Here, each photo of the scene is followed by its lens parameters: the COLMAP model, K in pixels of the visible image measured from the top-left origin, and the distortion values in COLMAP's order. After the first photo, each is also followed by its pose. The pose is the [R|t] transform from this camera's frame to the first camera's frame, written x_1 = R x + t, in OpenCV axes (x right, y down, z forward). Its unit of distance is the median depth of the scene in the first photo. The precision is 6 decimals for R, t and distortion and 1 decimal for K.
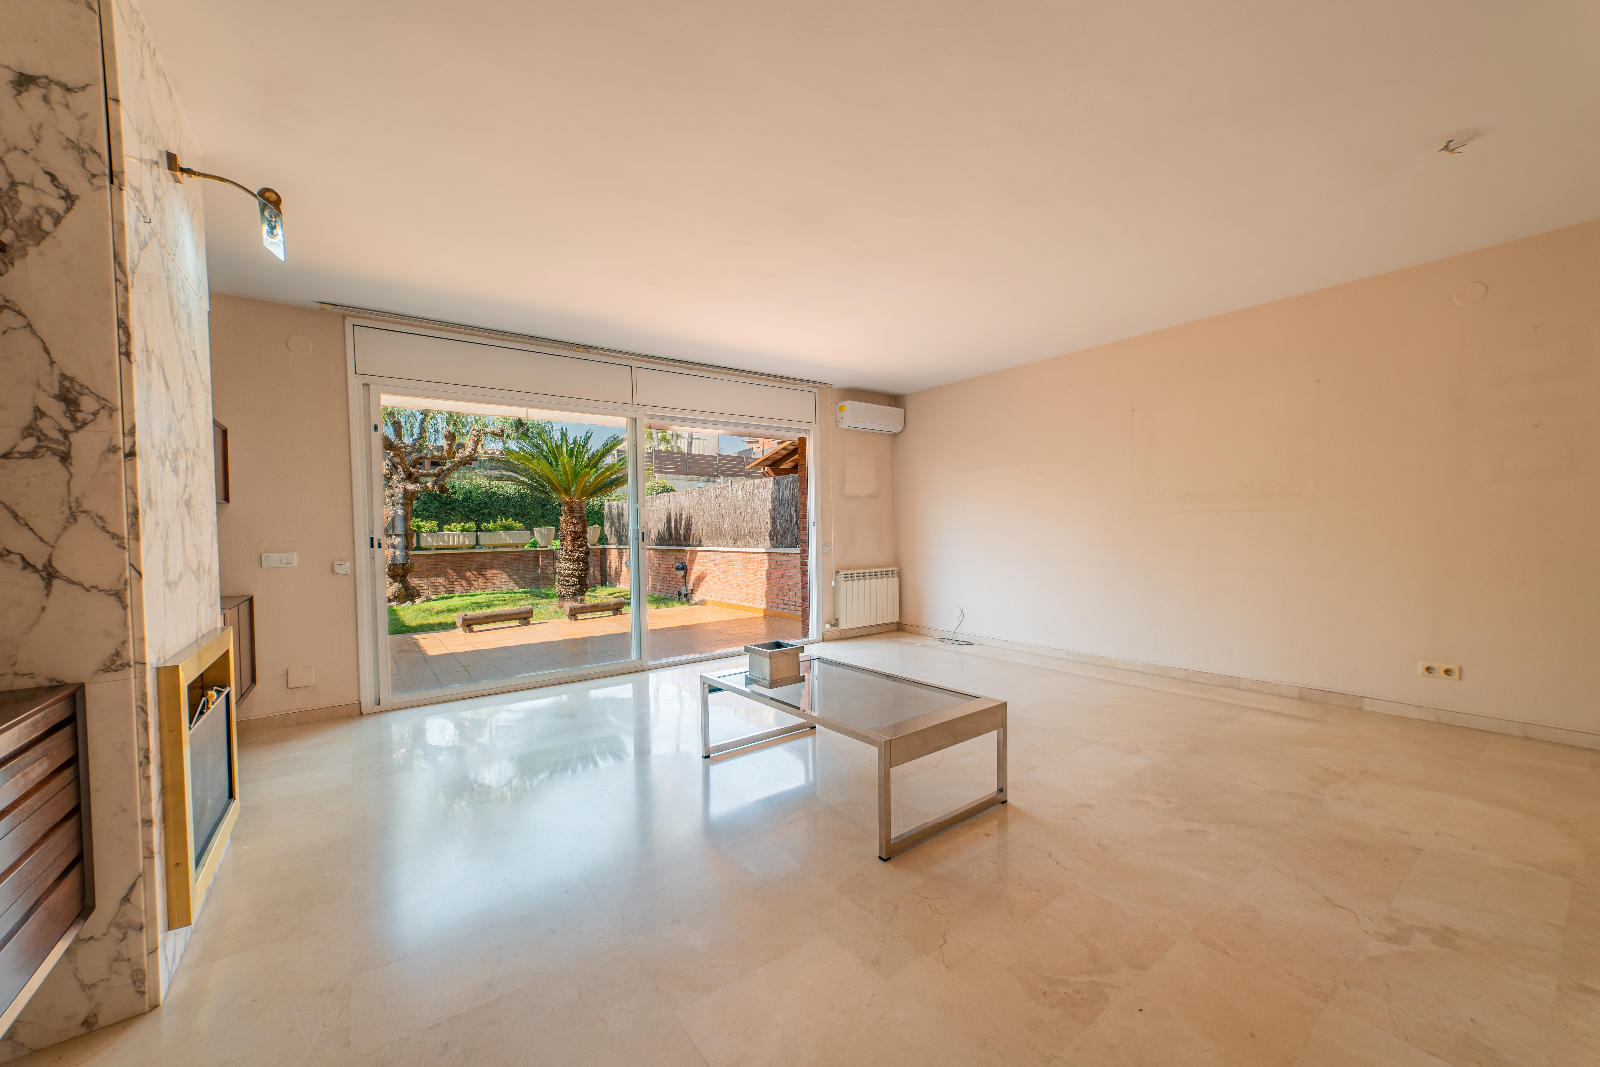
lens RADIAL K [[611.1, 0, 801.8], [0, 611.1, 540.2], [0, 0, 1]] dist [-0.011399, 0.002751]
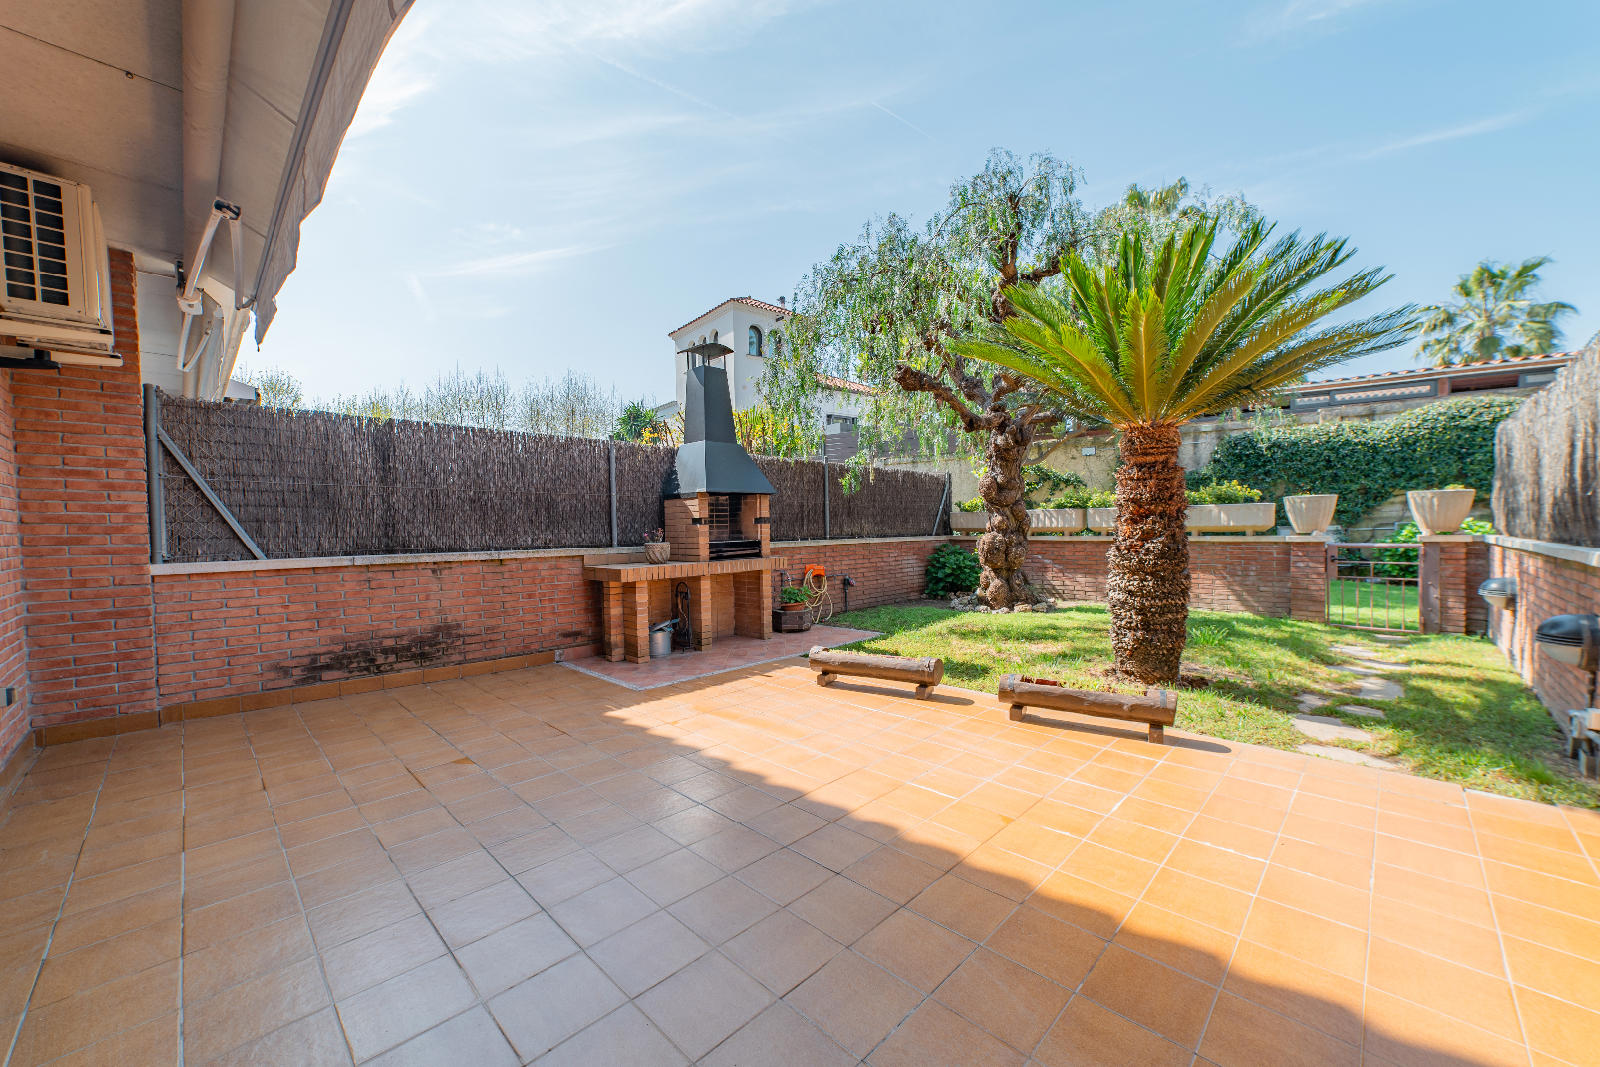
lens RADIAL K [[611.1, 0, 797.2], [0, 611.1, 532.8], [0, 0, 1]] dist [-0.011399, 0.002751]
pose [[0.158644, 0.027362, -0.986957, -0.005322], [-0.004962, 0.999625, 0.026916, -0.004024], [0.987323, 0.000627, 0.158720, 1.177749]]
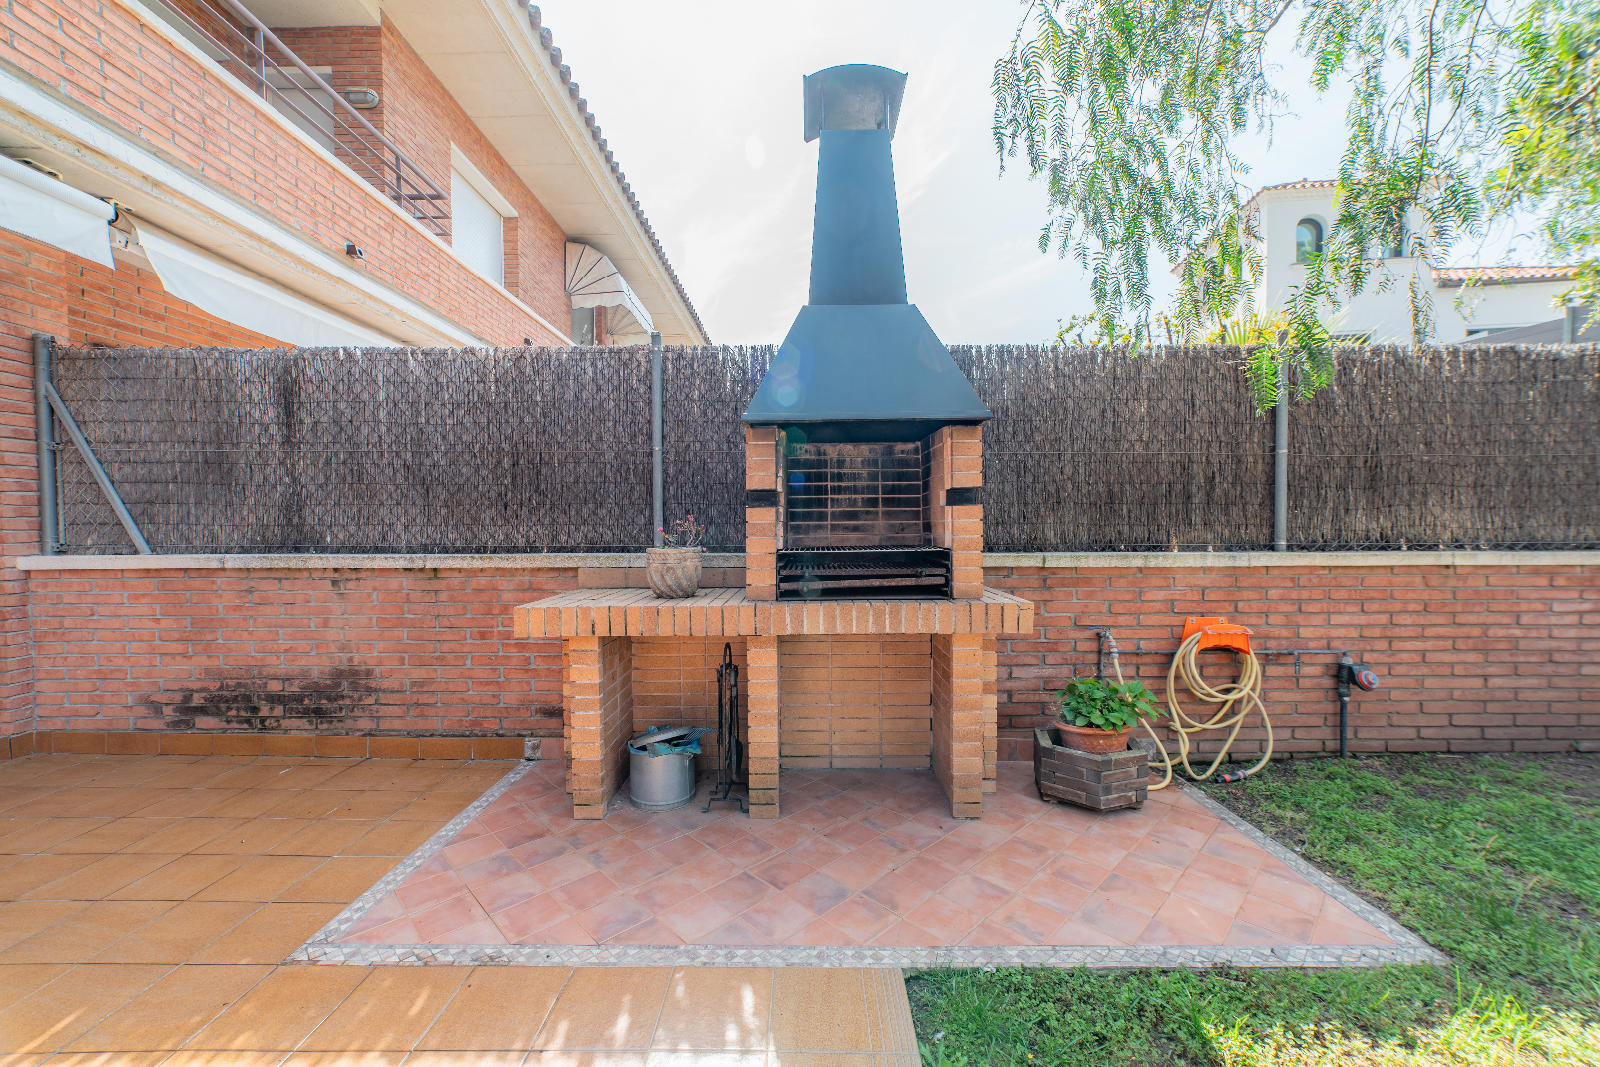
lens RADIAL K [[611.1, 0, 802.2], [0, 611.1, 547.1], [0, 0, 1]] dist [-0.011399, 0.002751]
pose [[-0.596041, 0.049771, -0.801410, -0.684536], [0.003129, 0.998213, 0.059667, 0.012302], [0.802948, 0.033056, -0.595132, 1.434958]]
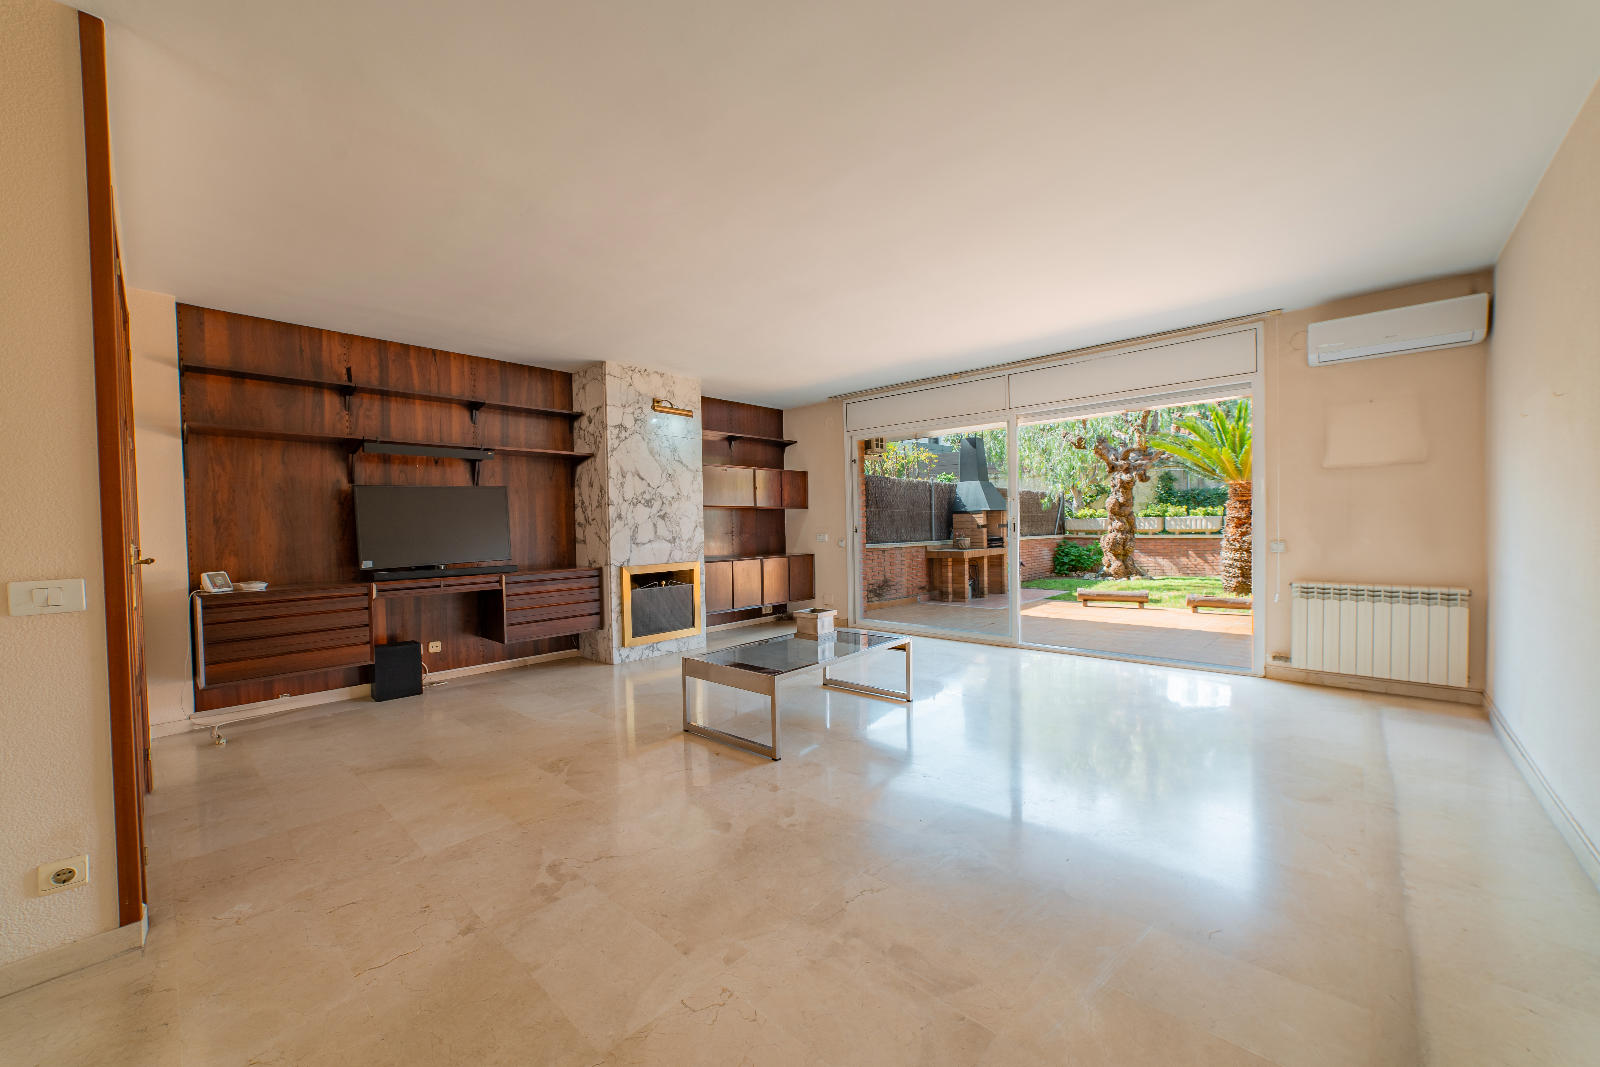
lens RADIAL K [[611.1, 0, 798.6], [0, 611.1, 531.6], [0, 0, 1]] dist [-0.011399, 0.002751]
pose [[0.191471, 0.023798, -0.981210, 0.619574], [-0.004647, 0.999717, 0.023340, -0.018397], [0.981487, 0.000091, 0.191527, 0.338940]]
